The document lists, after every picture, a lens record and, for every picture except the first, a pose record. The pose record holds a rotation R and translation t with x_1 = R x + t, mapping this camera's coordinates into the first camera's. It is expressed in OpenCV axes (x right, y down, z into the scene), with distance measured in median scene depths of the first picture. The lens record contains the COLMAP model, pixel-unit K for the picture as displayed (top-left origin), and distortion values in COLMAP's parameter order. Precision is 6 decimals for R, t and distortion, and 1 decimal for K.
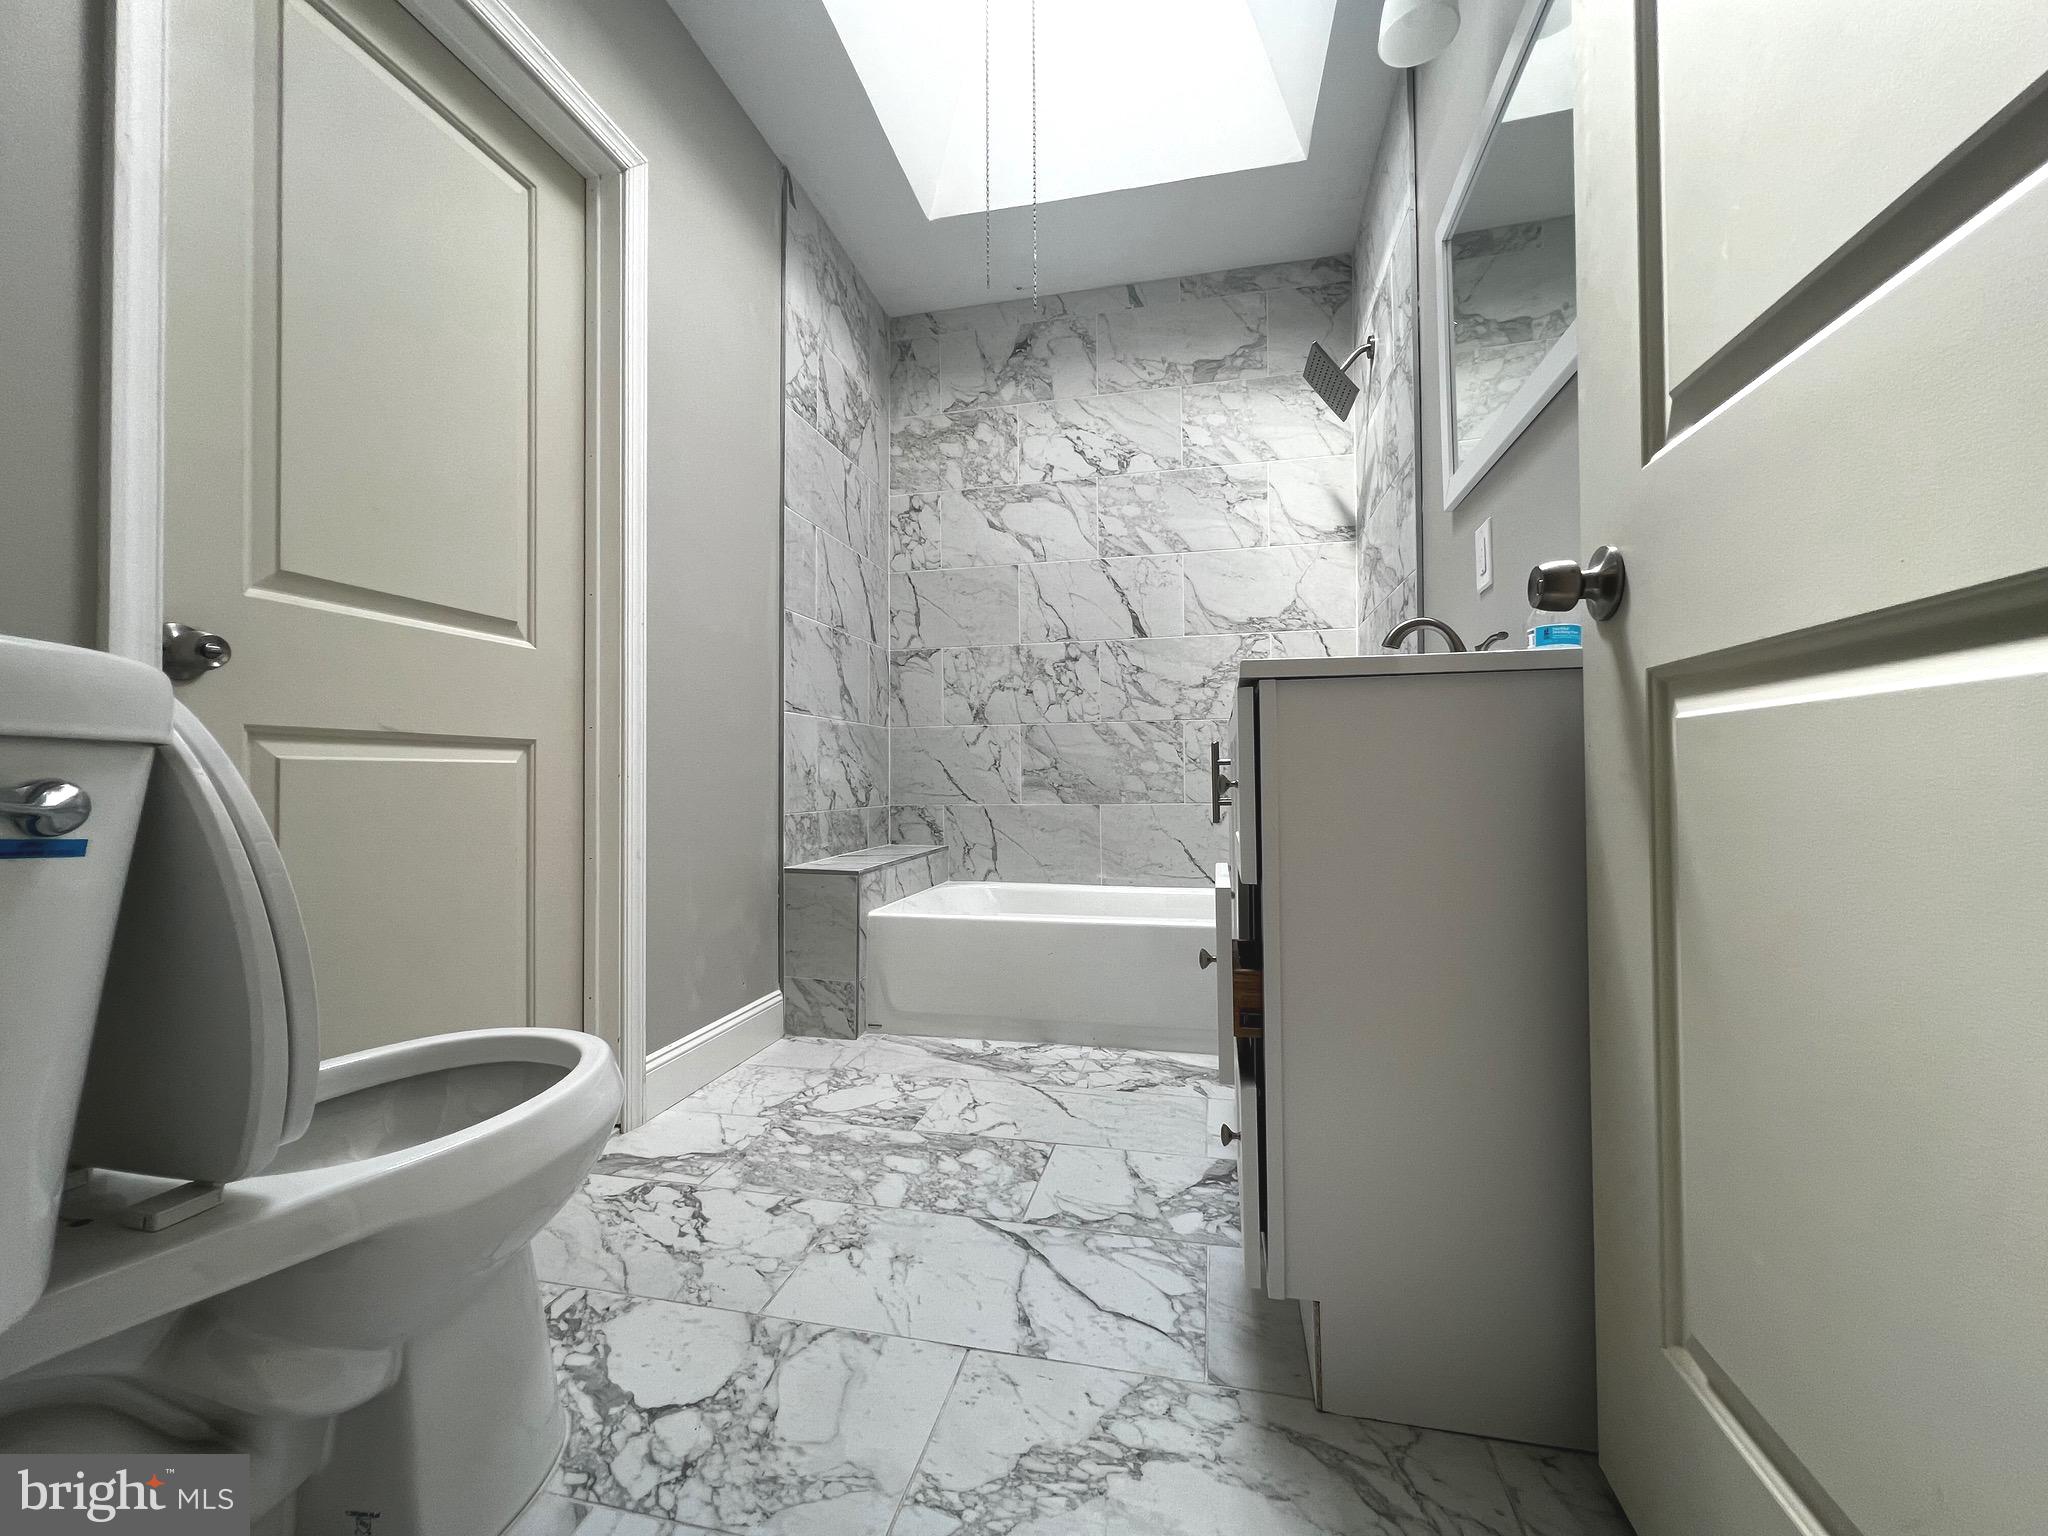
lens RADIAL K [[816.4, 0, 1030.3], [0, 816.4, 768.8], [0, 0, 1]] dist [-0.005027, 0.002045]
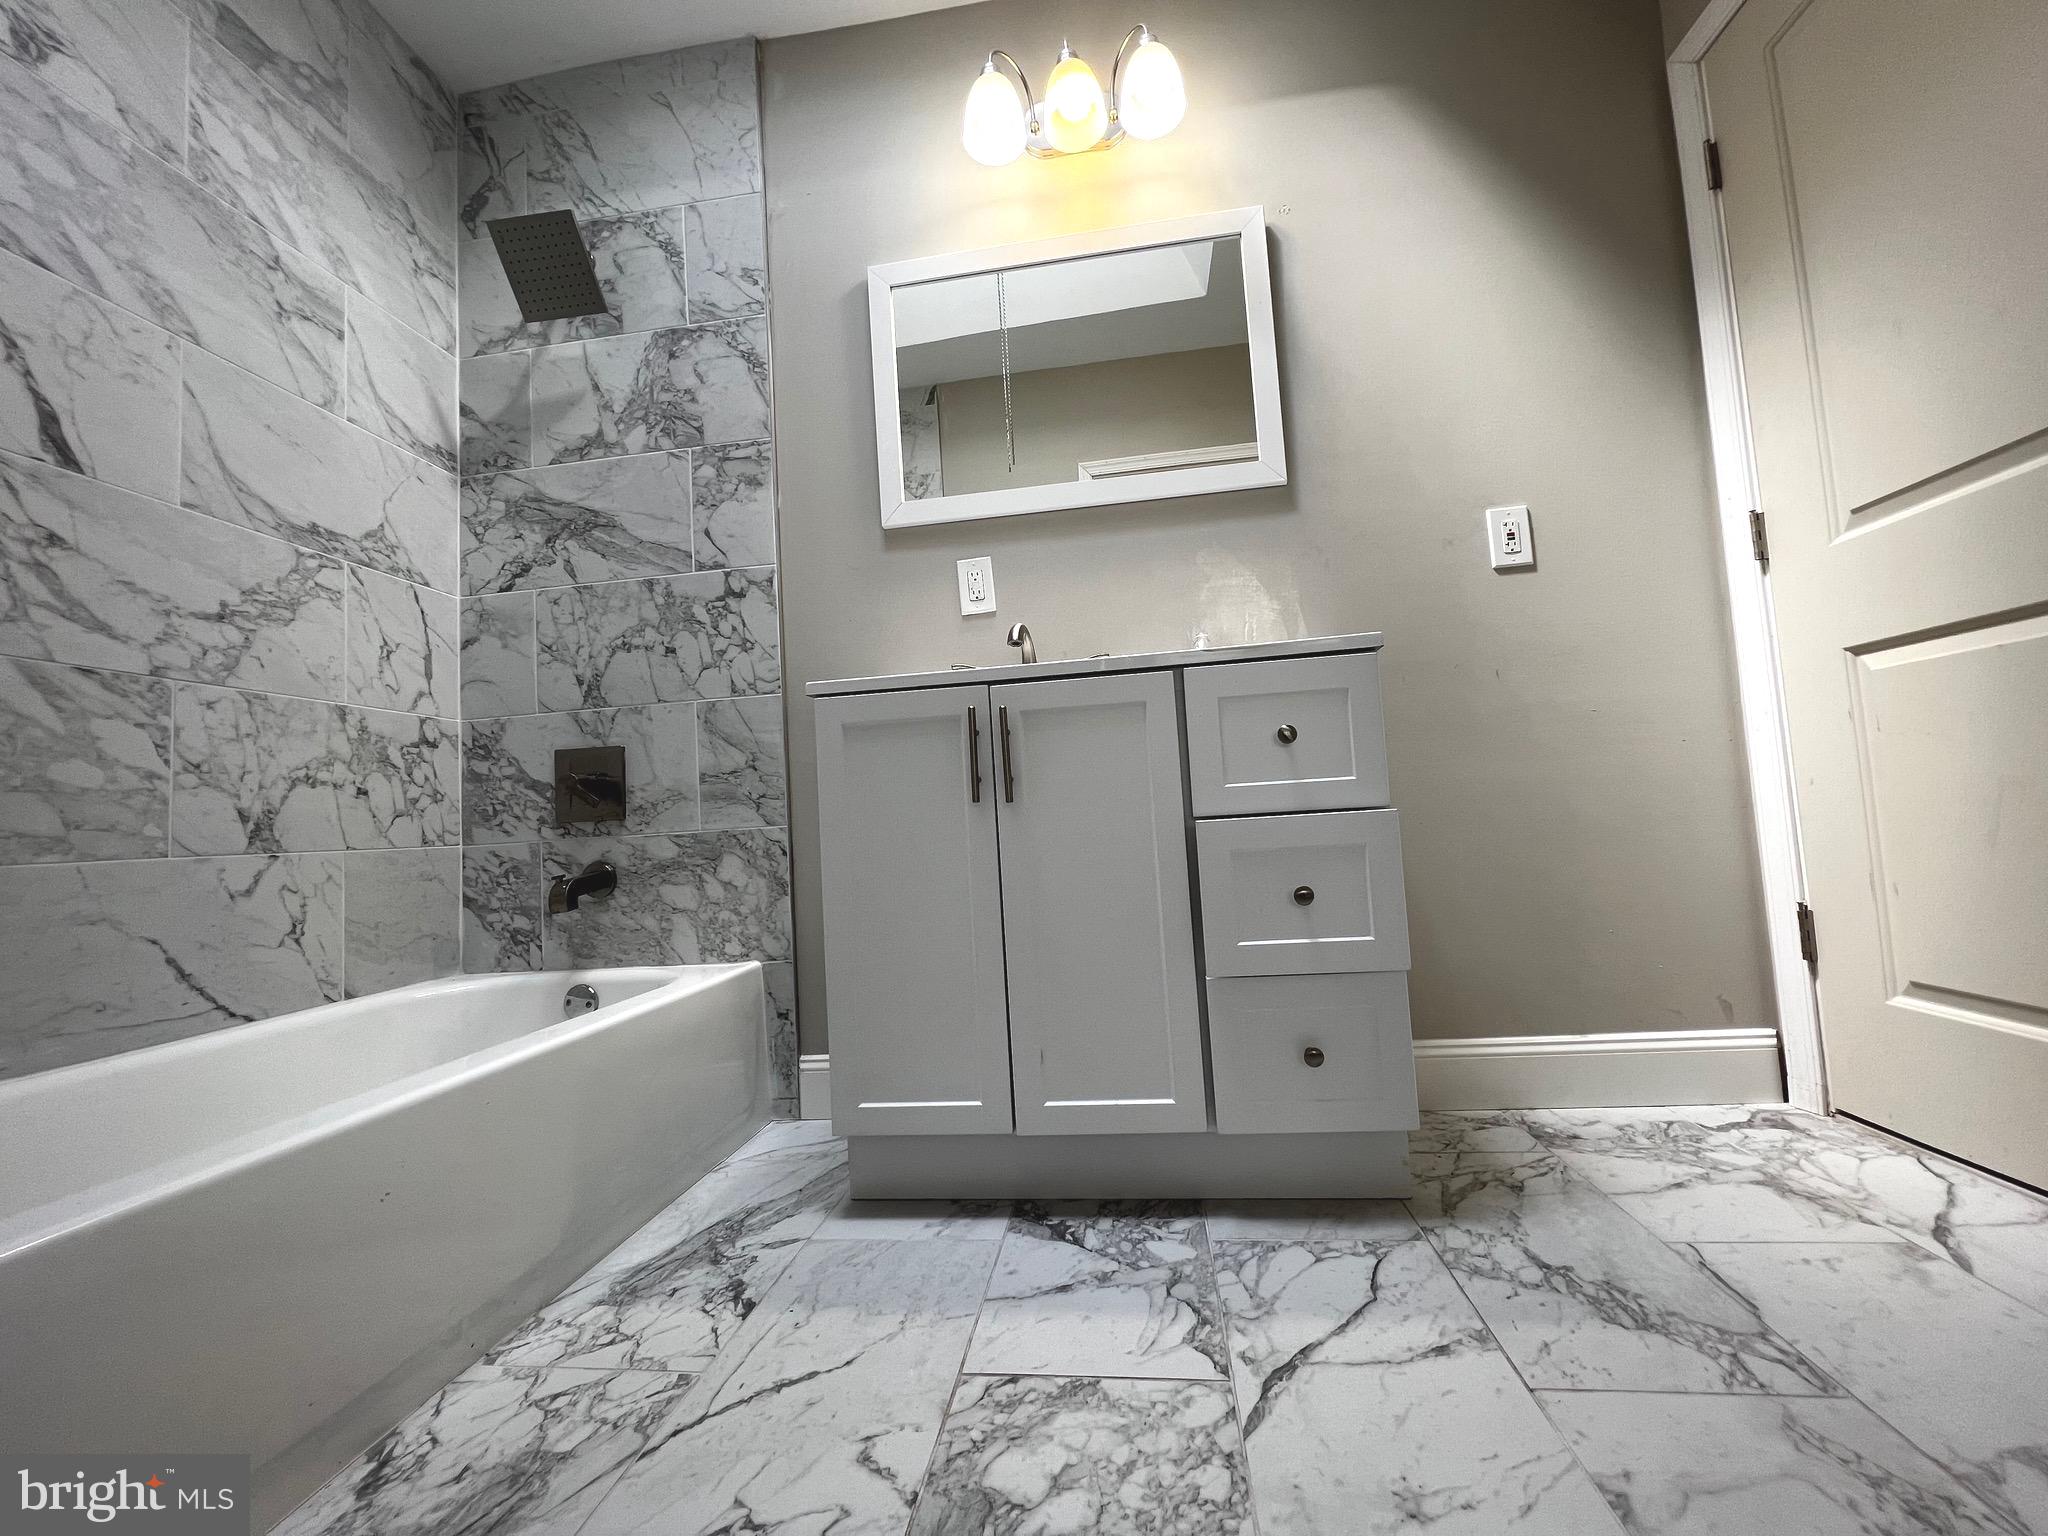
lens RADIAL K [[816.4, 0, 1030.3], [0, 816.4, 768.8], [0, 0, 1]] dist [-0.005027, 0.002045]
pose [[-0.086973, 0.082183, 0.992815, -0.475588], [0.048326, 0.995766, -0.078193, 0.077952], [-0.995038, 0.041178, -0.090576, 0.833142]]
